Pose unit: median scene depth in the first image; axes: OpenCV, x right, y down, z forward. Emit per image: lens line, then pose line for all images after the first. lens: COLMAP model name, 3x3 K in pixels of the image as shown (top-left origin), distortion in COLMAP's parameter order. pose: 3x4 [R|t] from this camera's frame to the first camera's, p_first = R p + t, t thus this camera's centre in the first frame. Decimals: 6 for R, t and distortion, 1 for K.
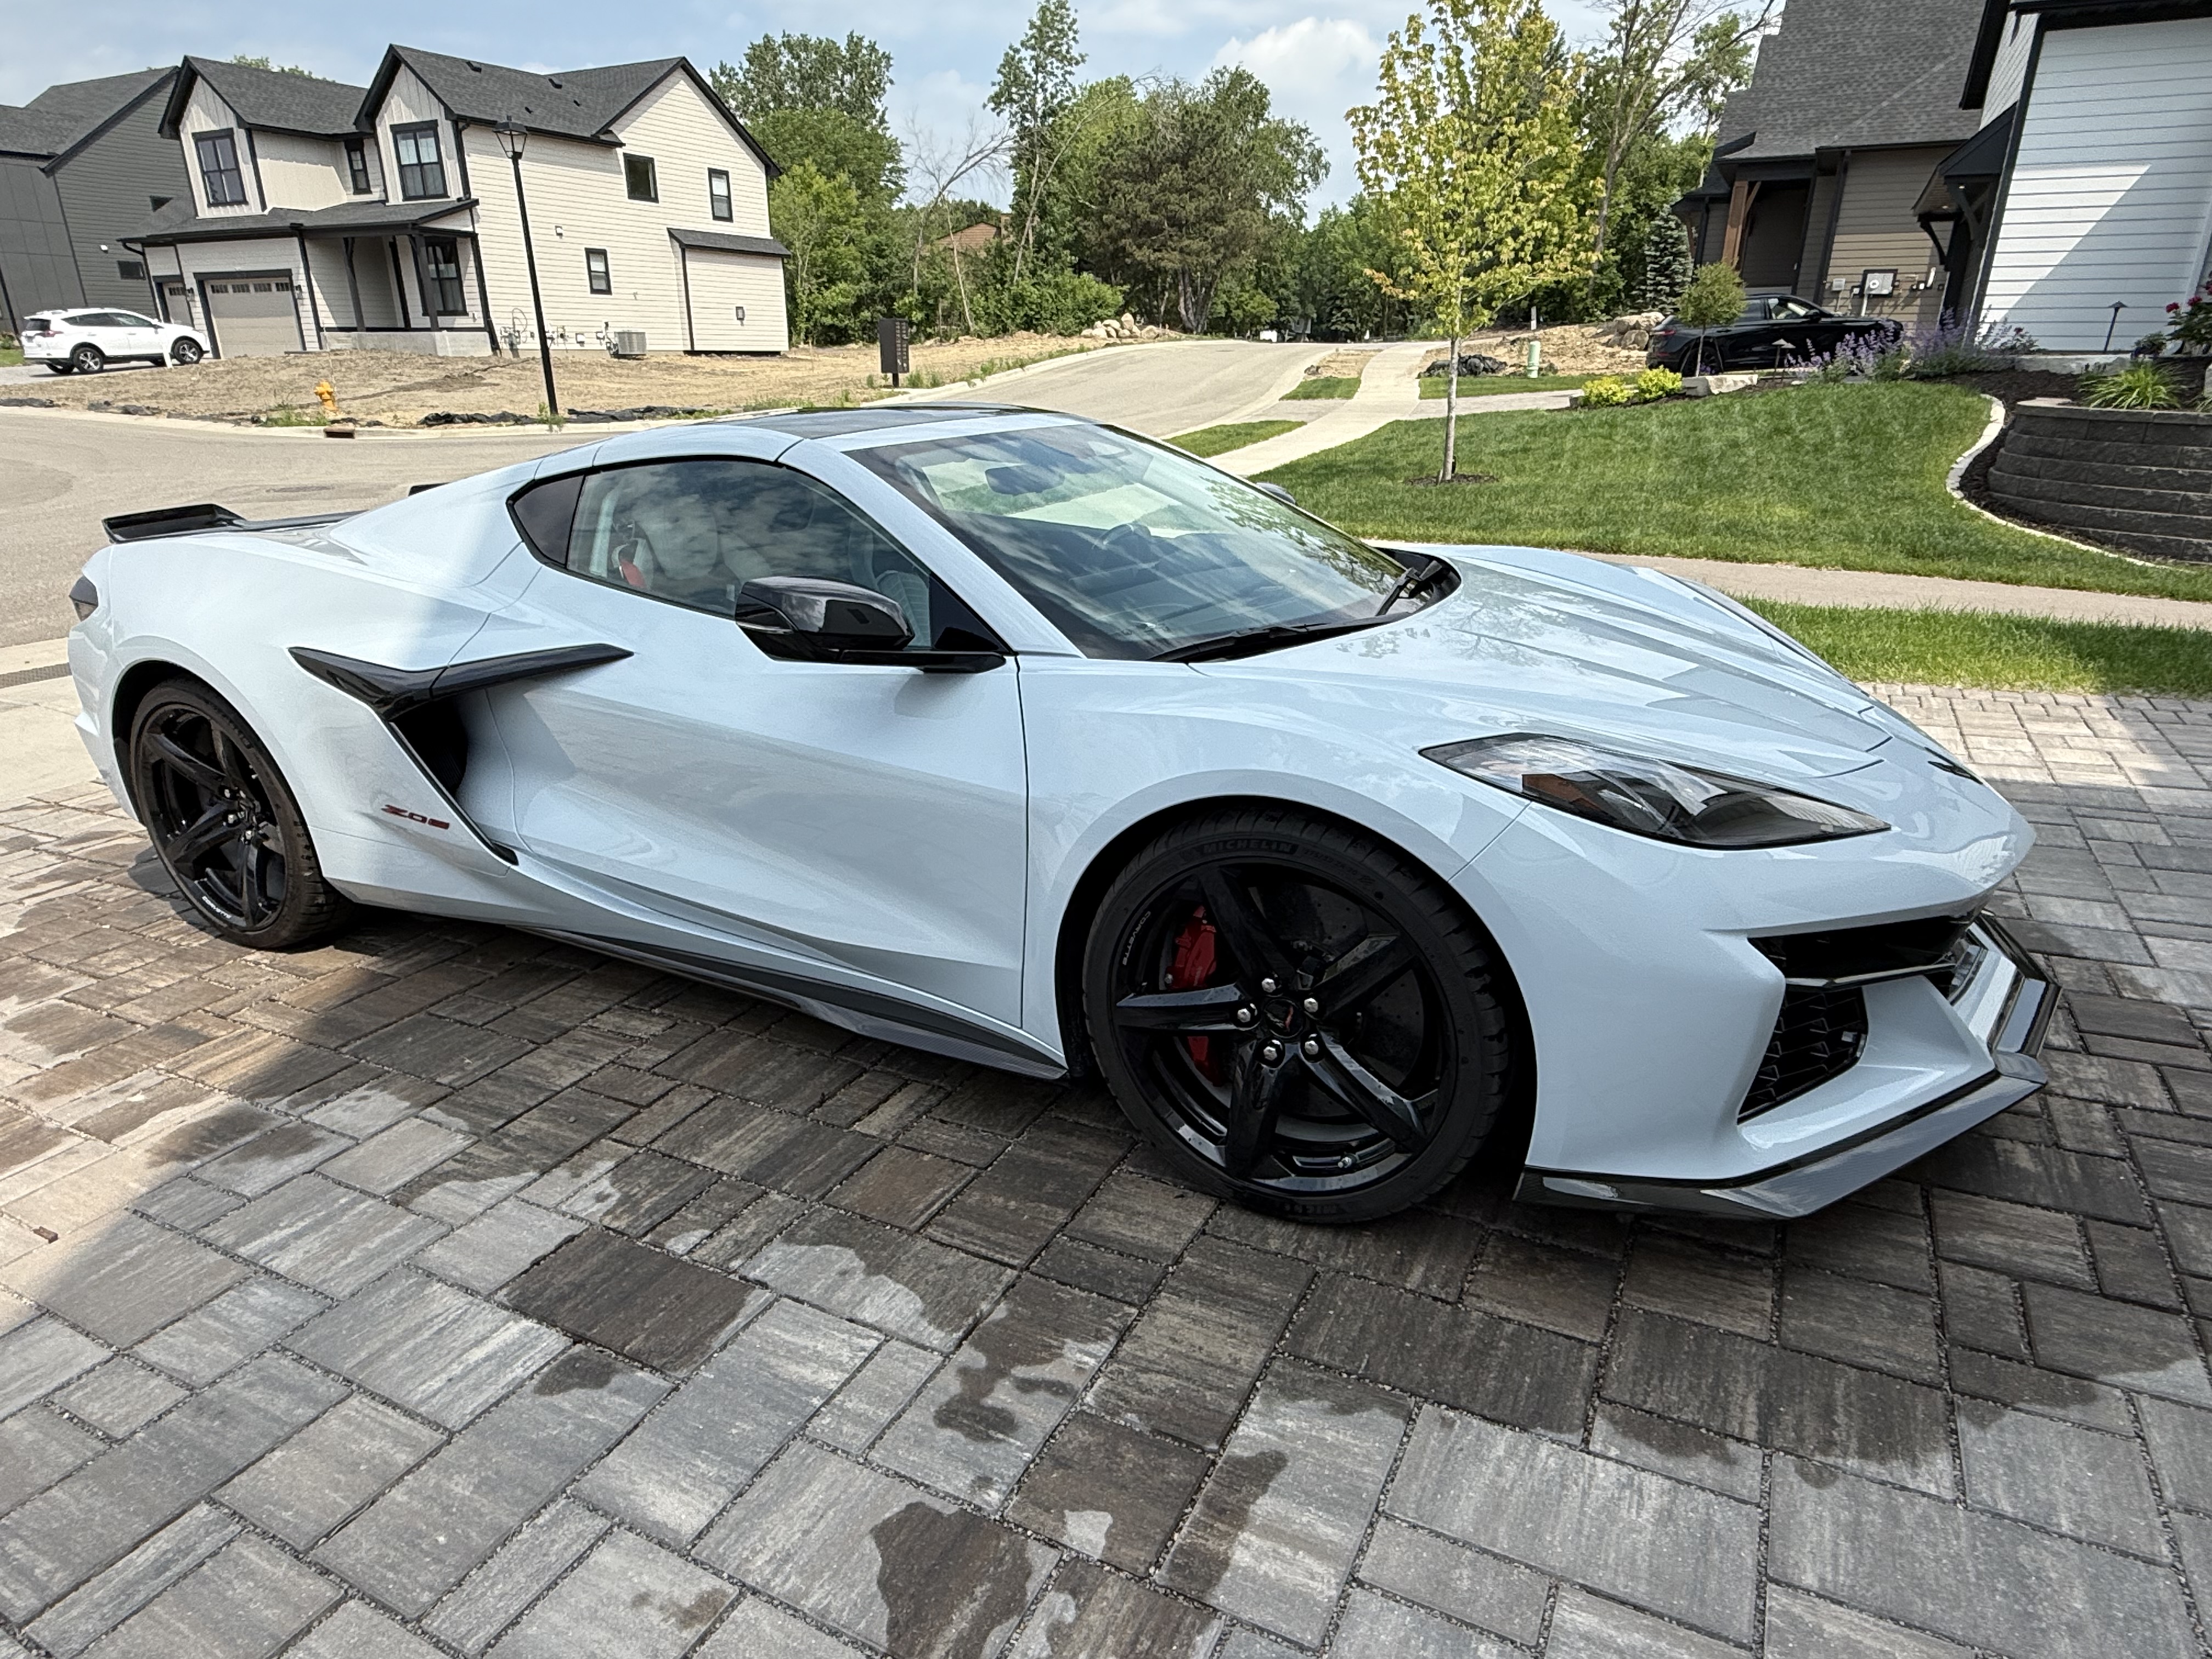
lens RADIAL K [[1280.0, 0, 1110.3], [0, 1280.0, 841.1], [0, 0, 1]] dist [0.000618, -0.000167]
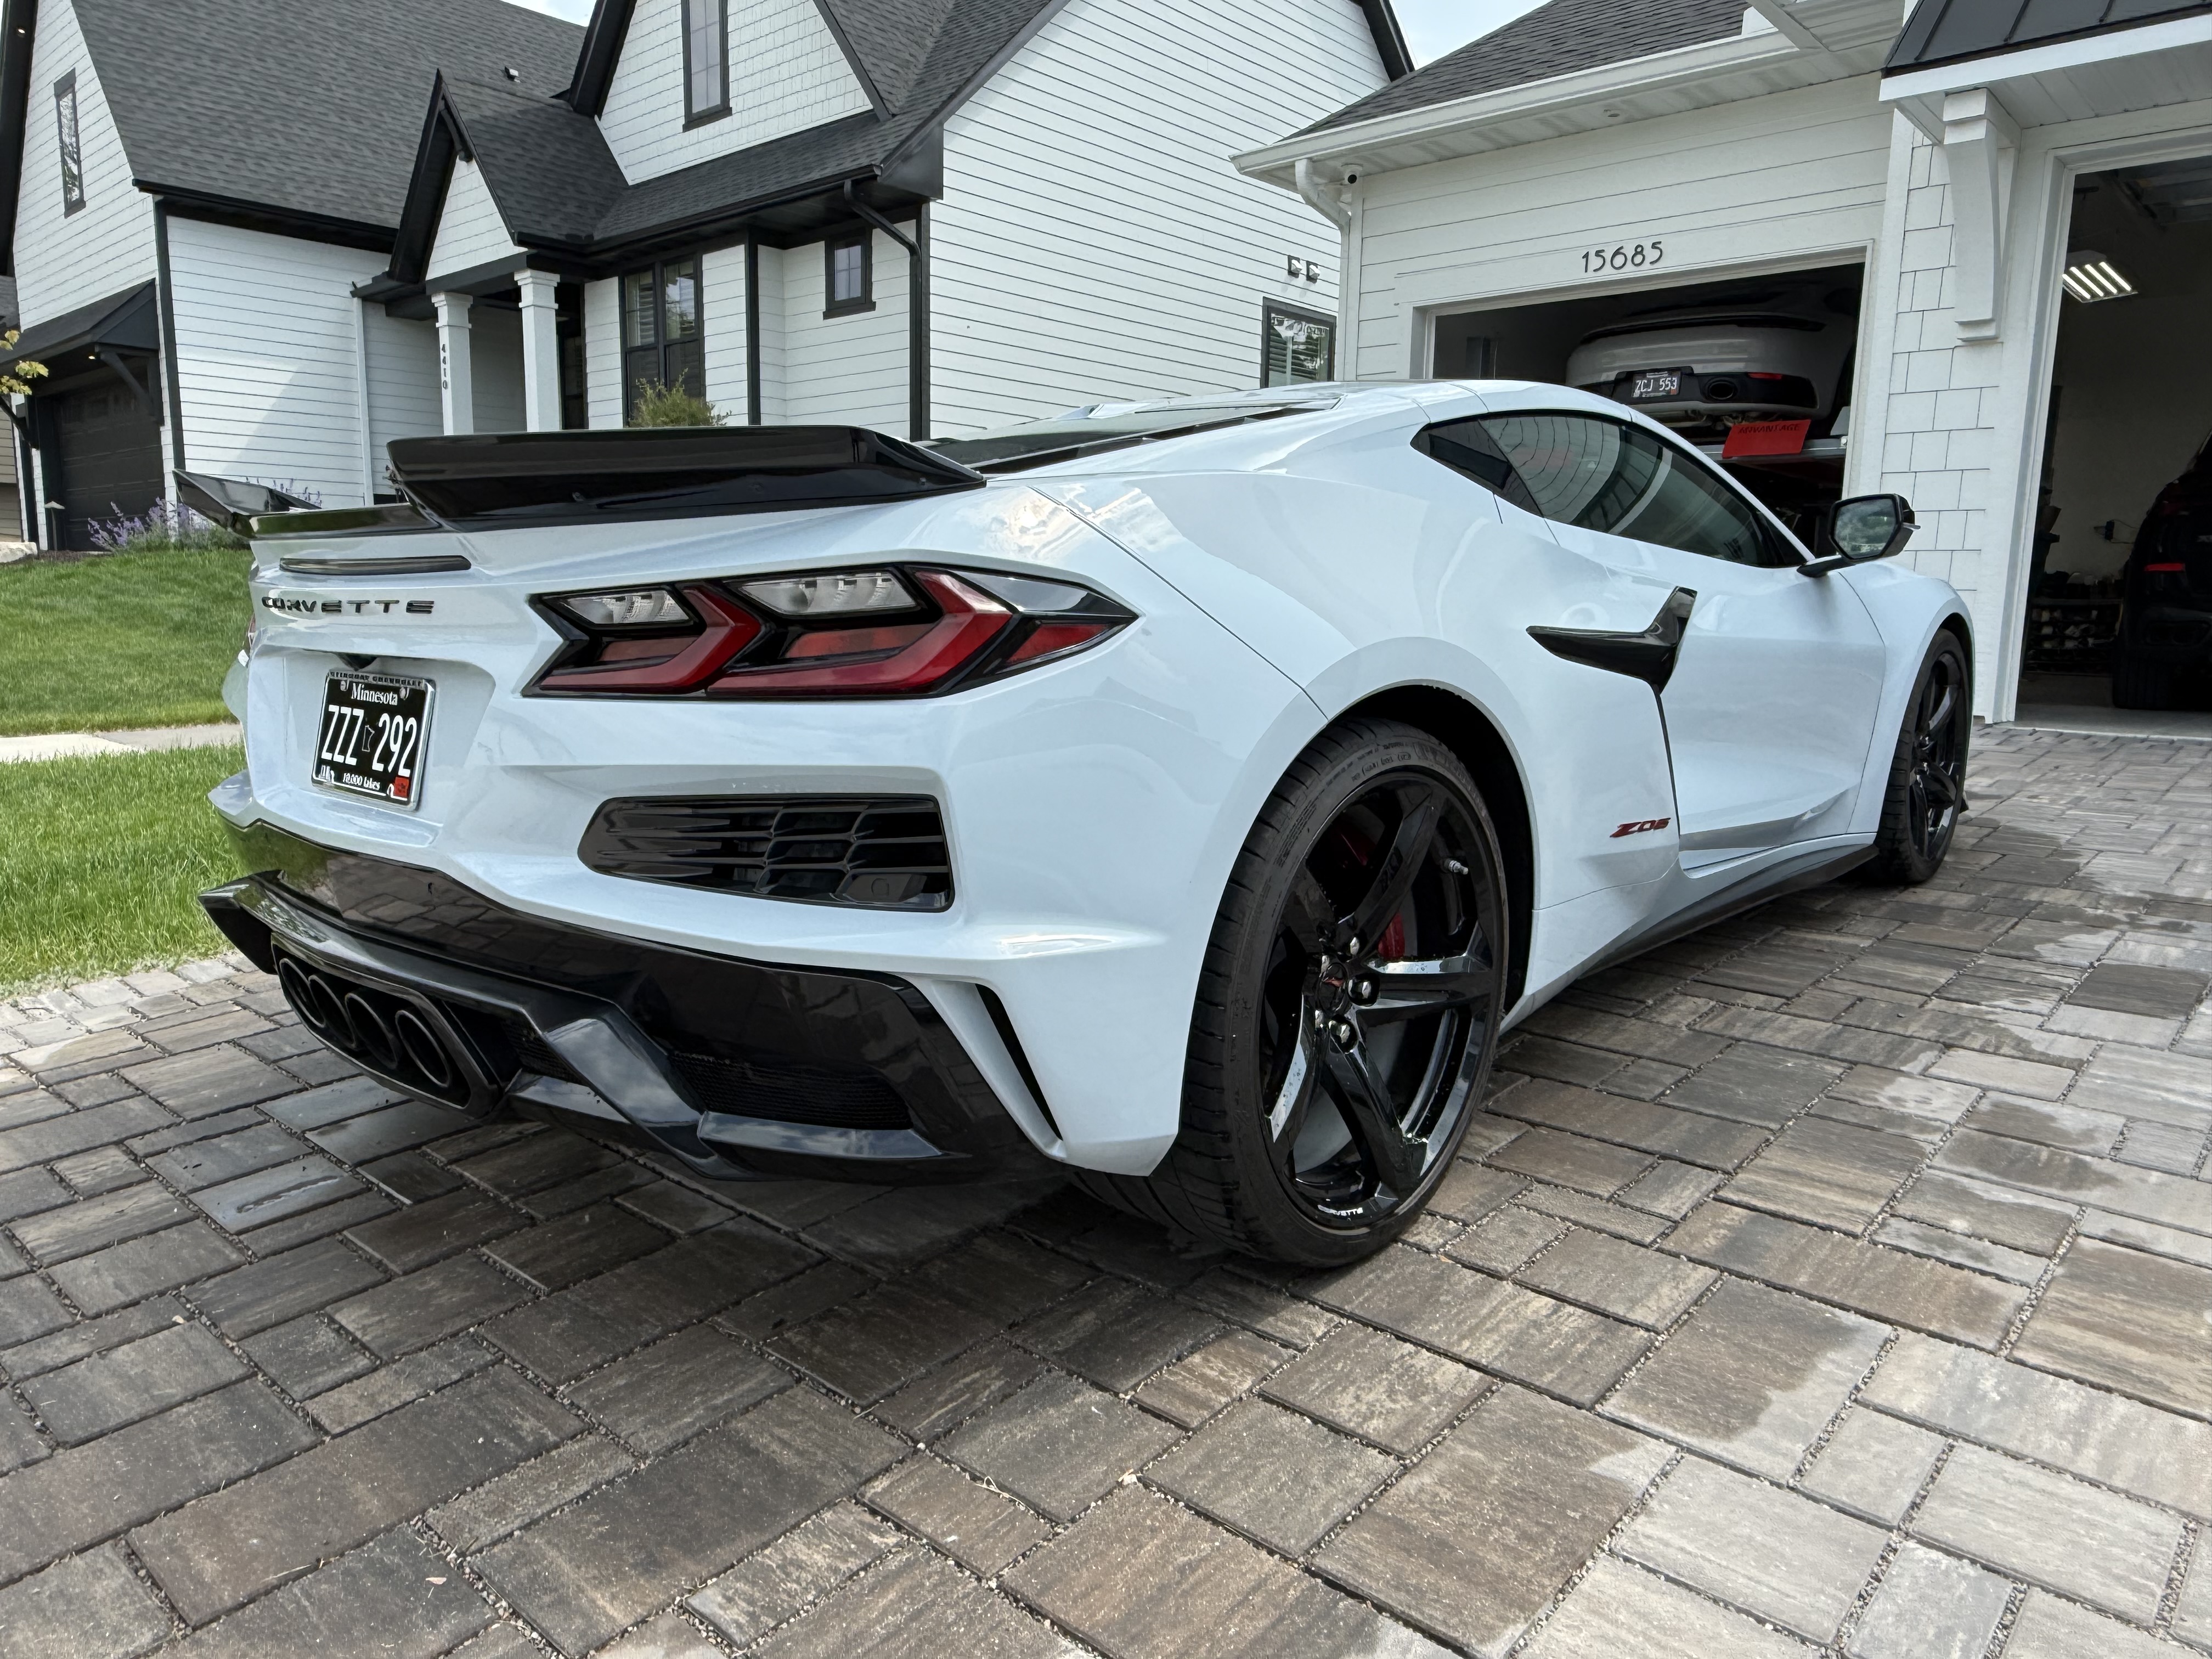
lens RADIAL K [[1490.7, 0, 1096.6], [0, 1490.7, 839.5], [0, 0, 1]] dist [-0.000573, 0.001010]
pose [[0.252095, -0.153535, 0.955445, -1.454785], [0.328383, 0.942320, 0.064782, -0.173741], [-0.910281, 0.297421, 0.287973, 1.029941]]
